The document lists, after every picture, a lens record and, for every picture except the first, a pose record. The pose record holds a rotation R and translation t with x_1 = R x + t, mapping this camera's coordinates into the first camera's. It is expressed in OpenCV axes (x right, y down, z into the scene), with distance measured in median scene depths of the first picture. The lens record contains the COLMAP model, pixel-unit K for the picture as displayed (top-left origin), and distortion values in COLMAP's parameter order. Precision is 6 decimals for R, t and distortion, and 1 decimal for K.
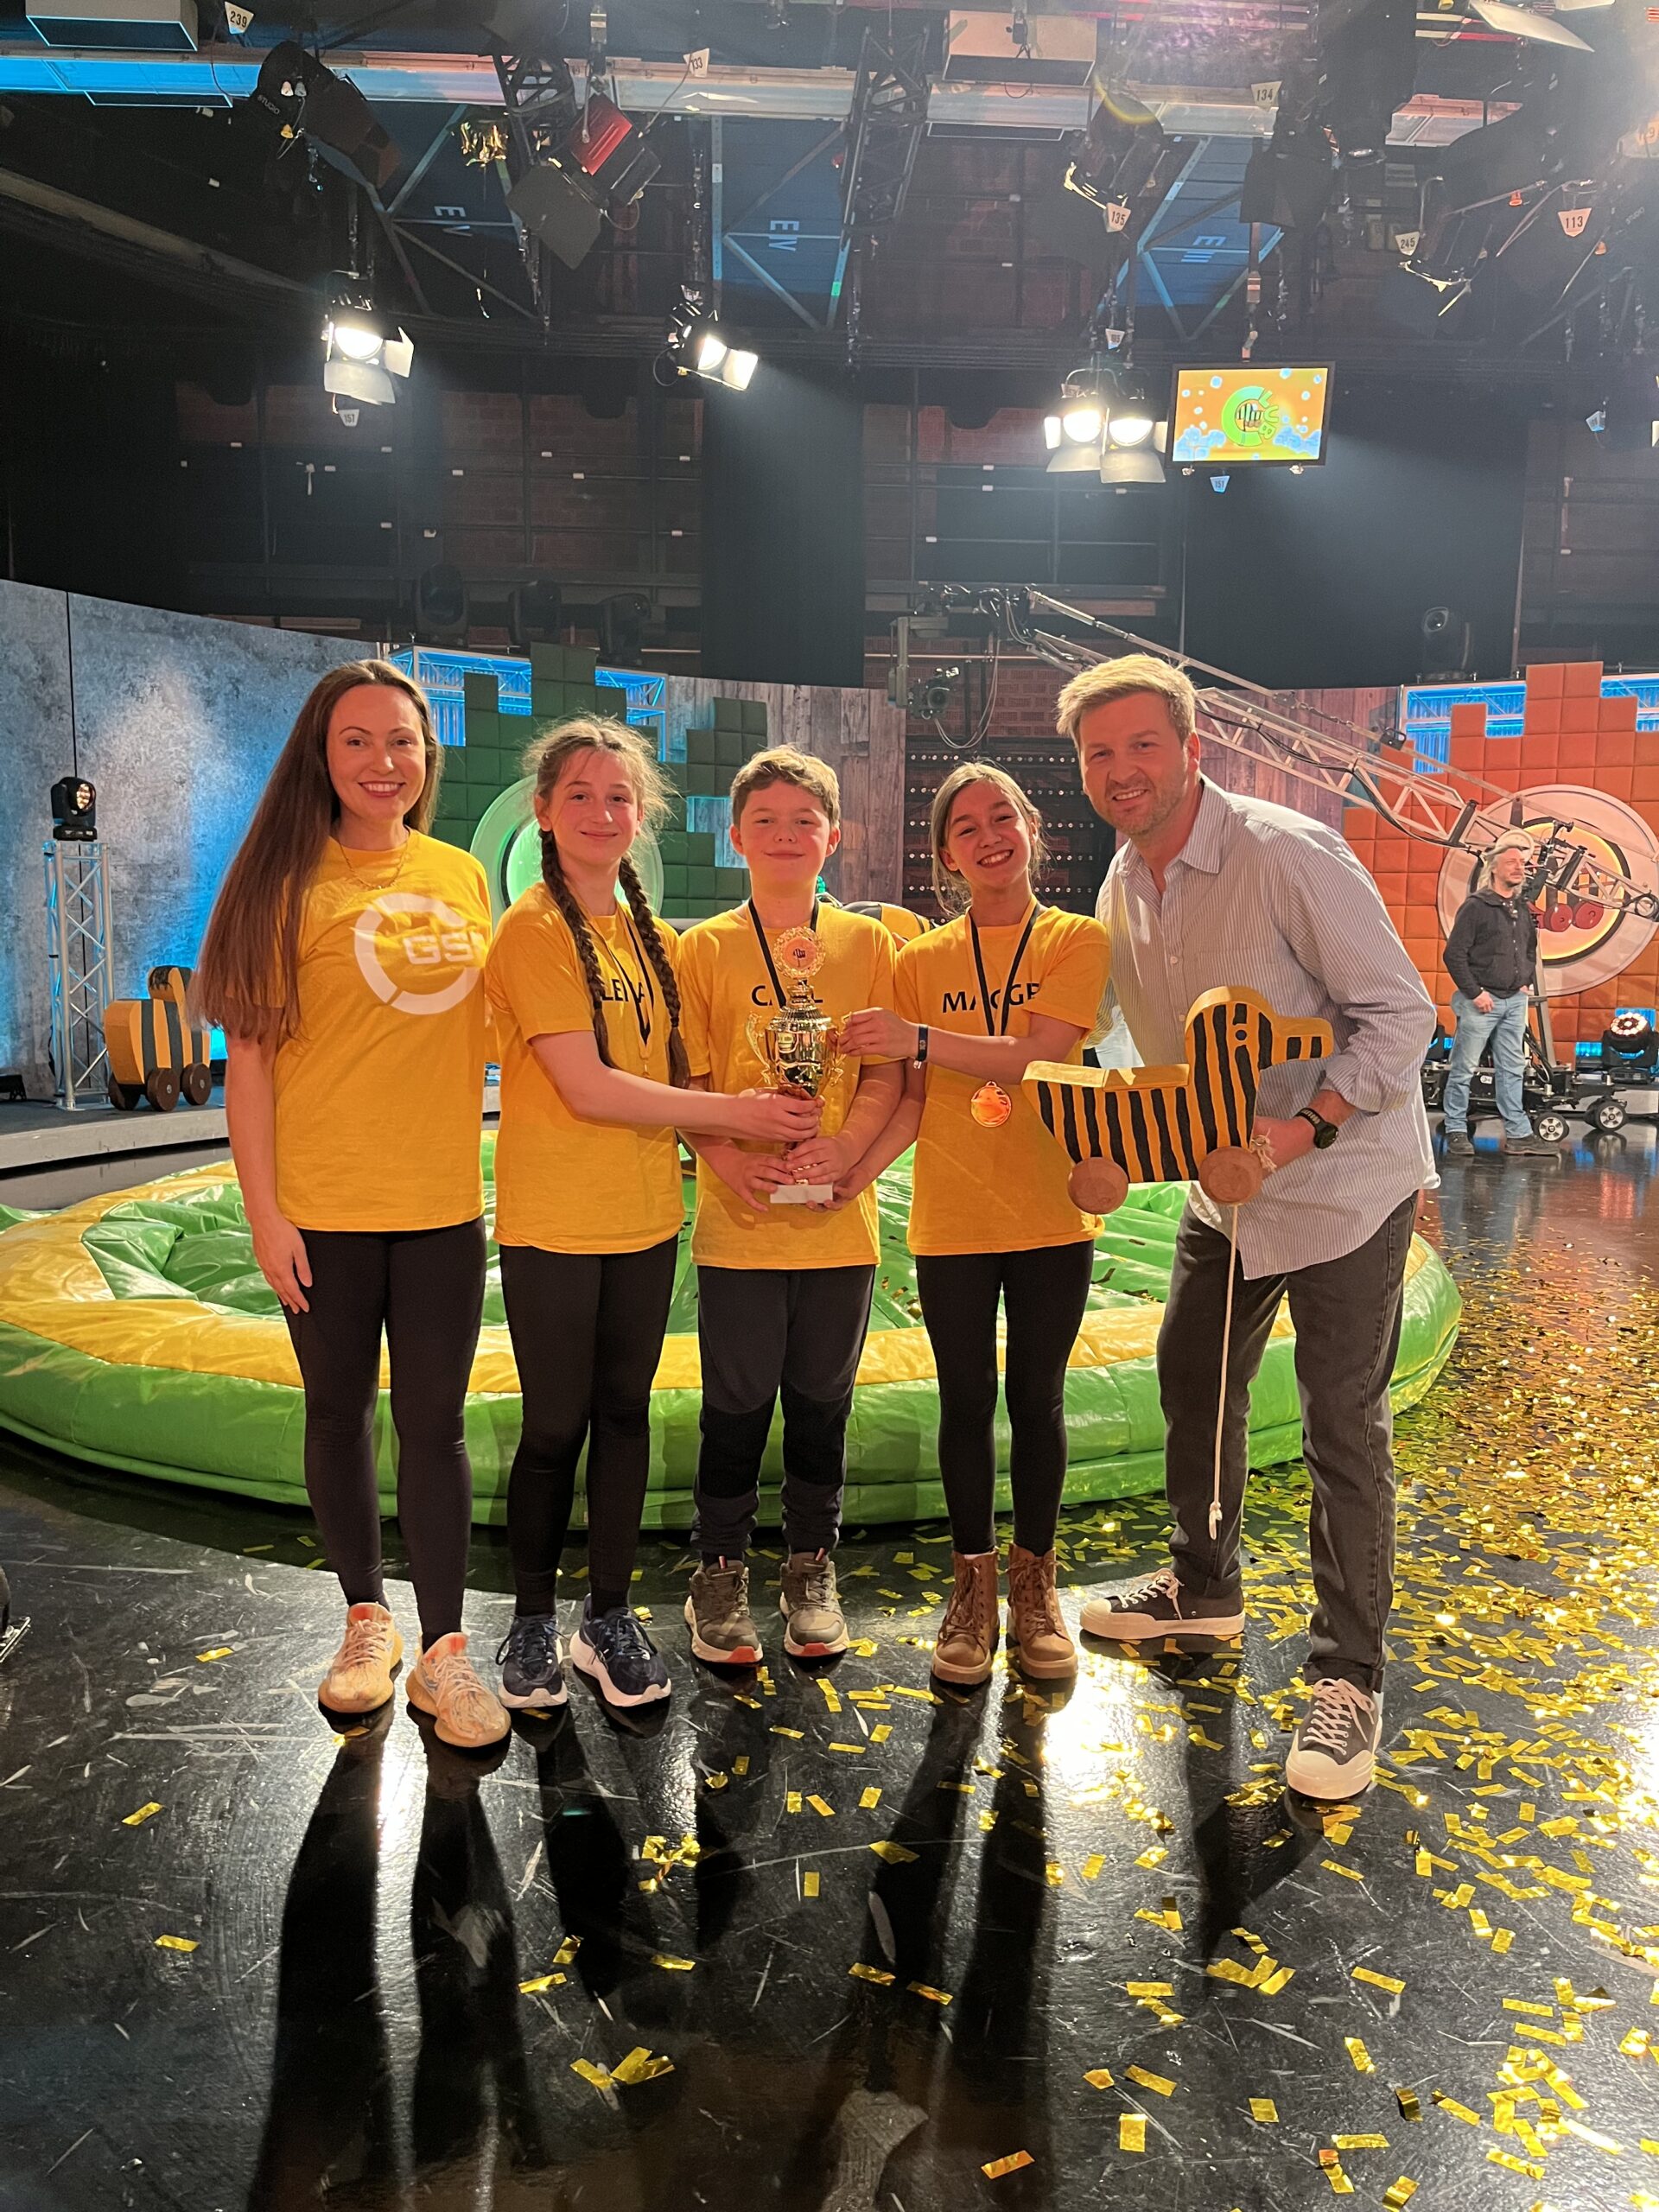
lens RADIAL K [[1840.9, 0, 829.5], [0, 1840.9, 1106.0], [0, 0, 1]] dist [0.066433, -0.005629]
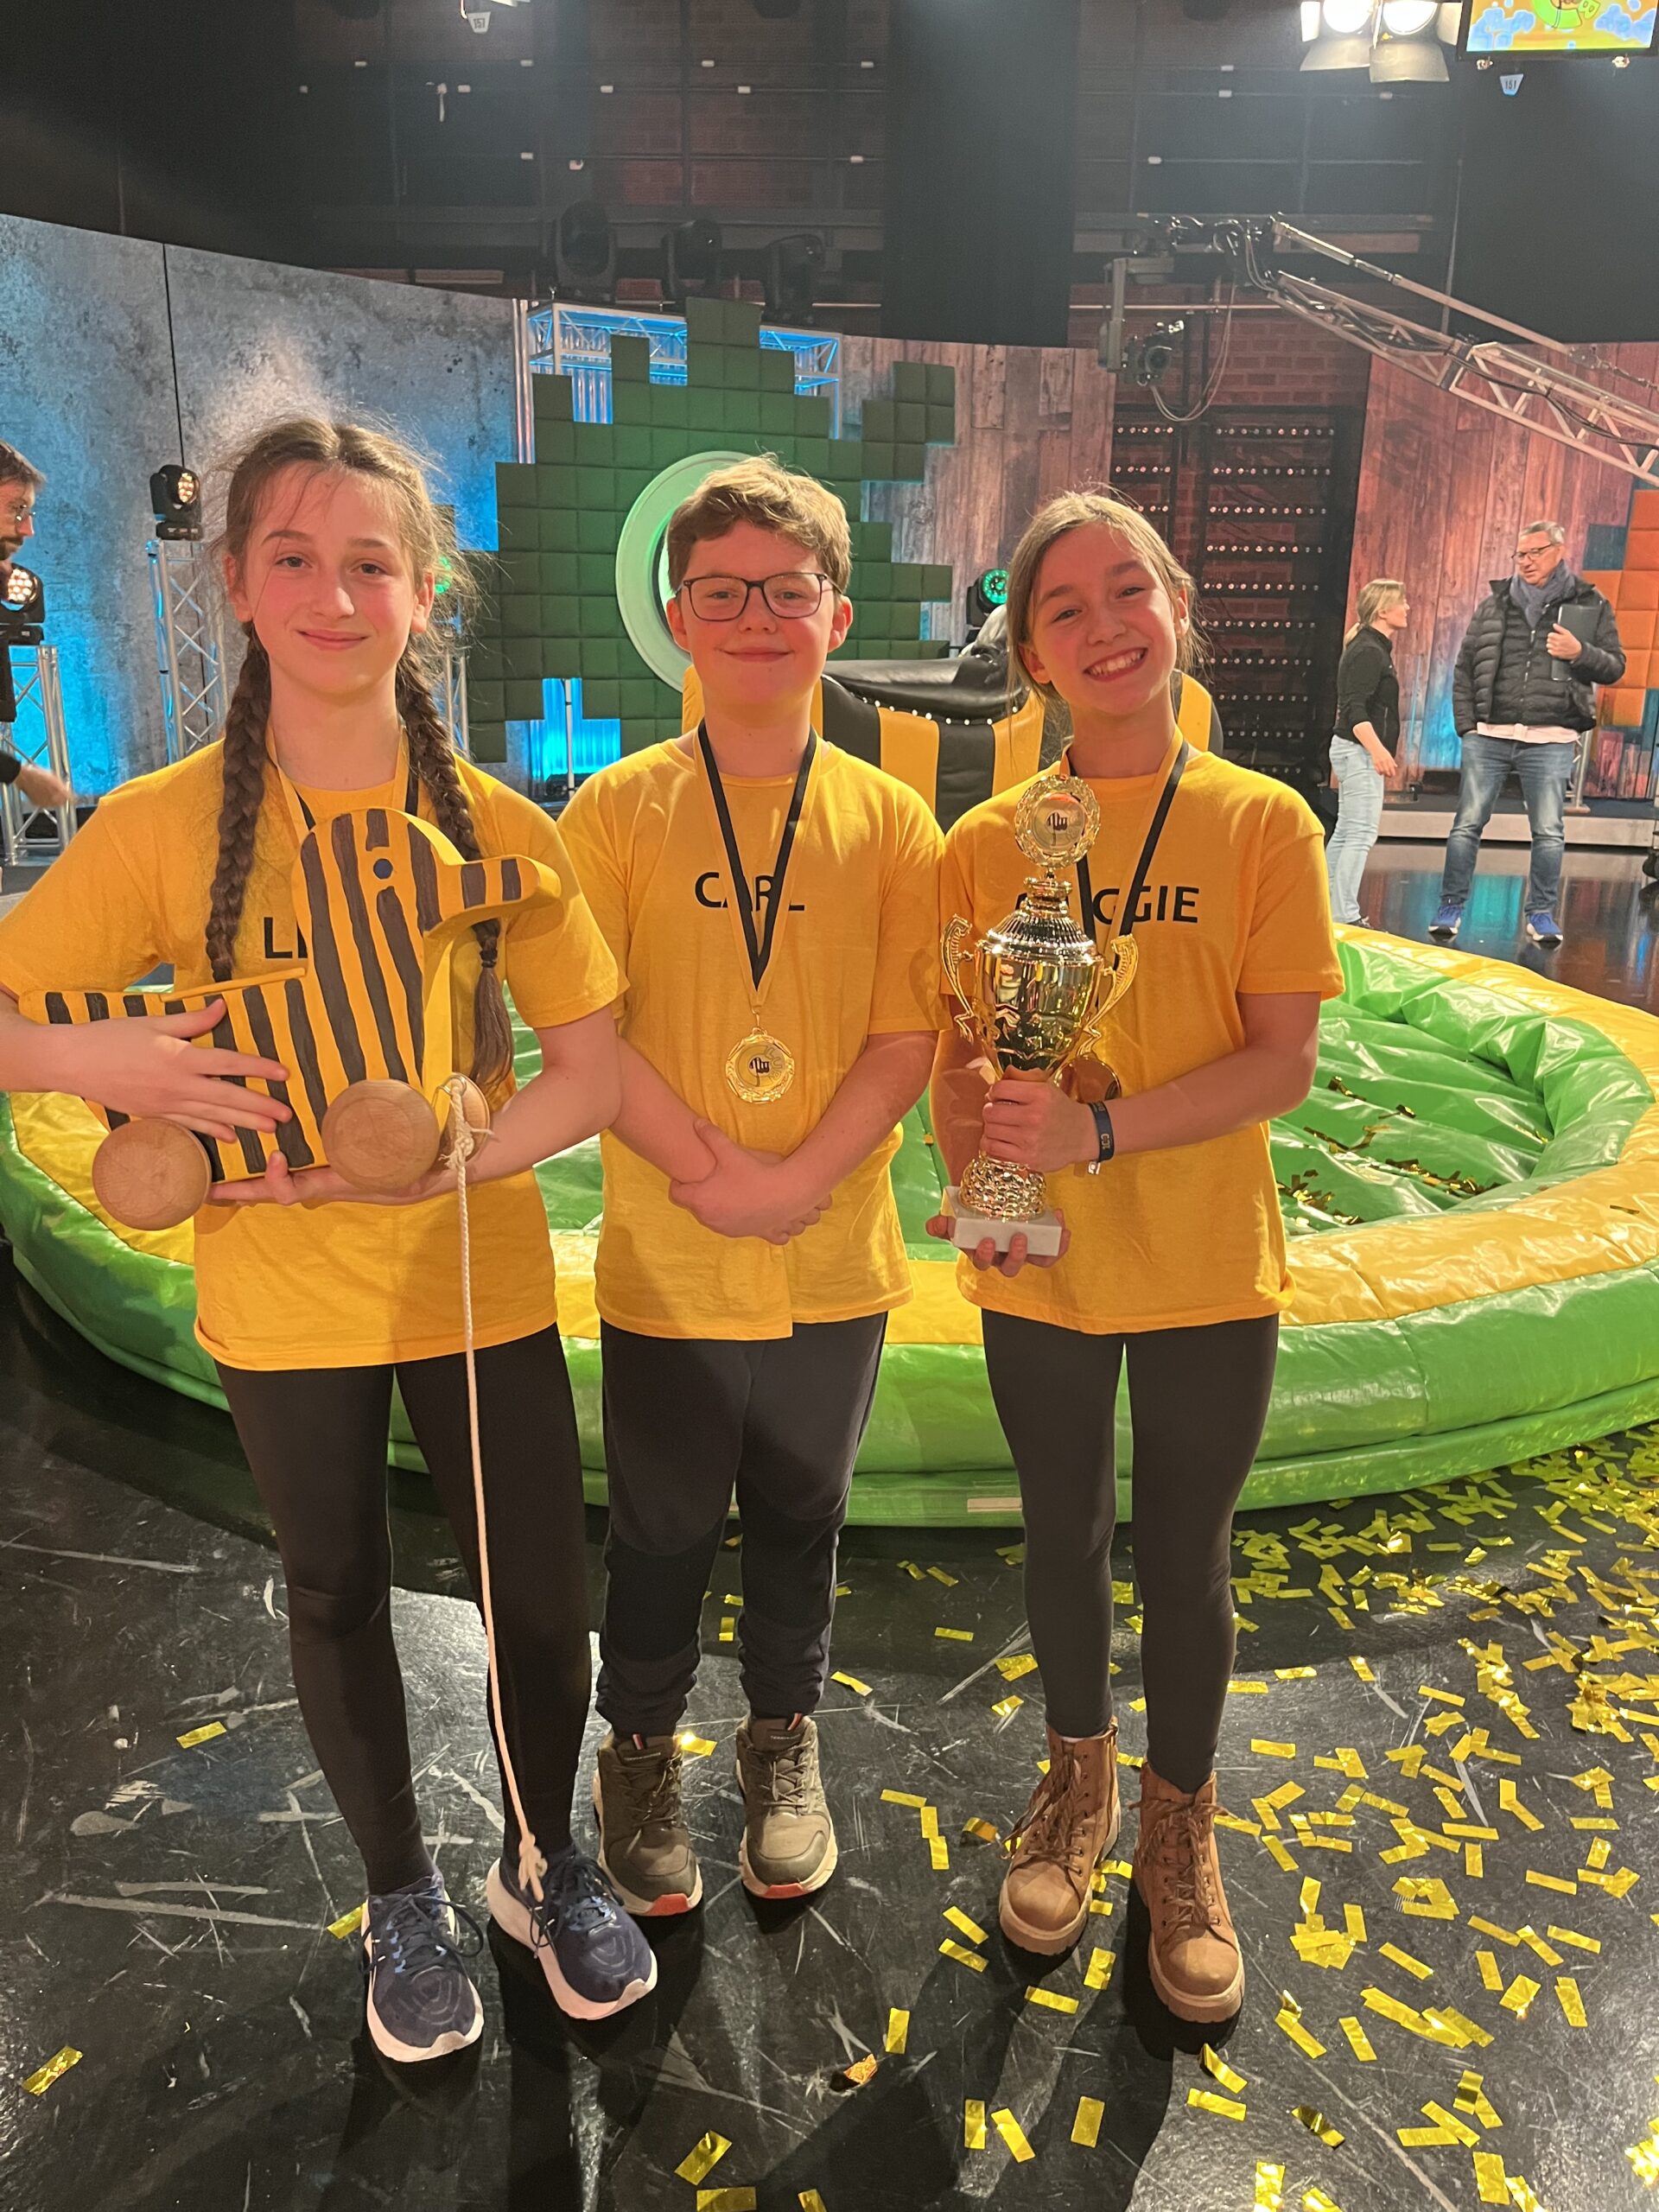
lens RADIAL K [[1813.1, 0, 829.5], [0, 1813.1, 1106.0], [0, 0, 1]] dist [0.118090, -0.158968]
pose [[0.995491, 0.028958, -0.090323, -0.005206], [-0.013276, 0.985422, 0.169610, -0.024841], [0.093918, -0.167646, 0.981363, 0.097488]]
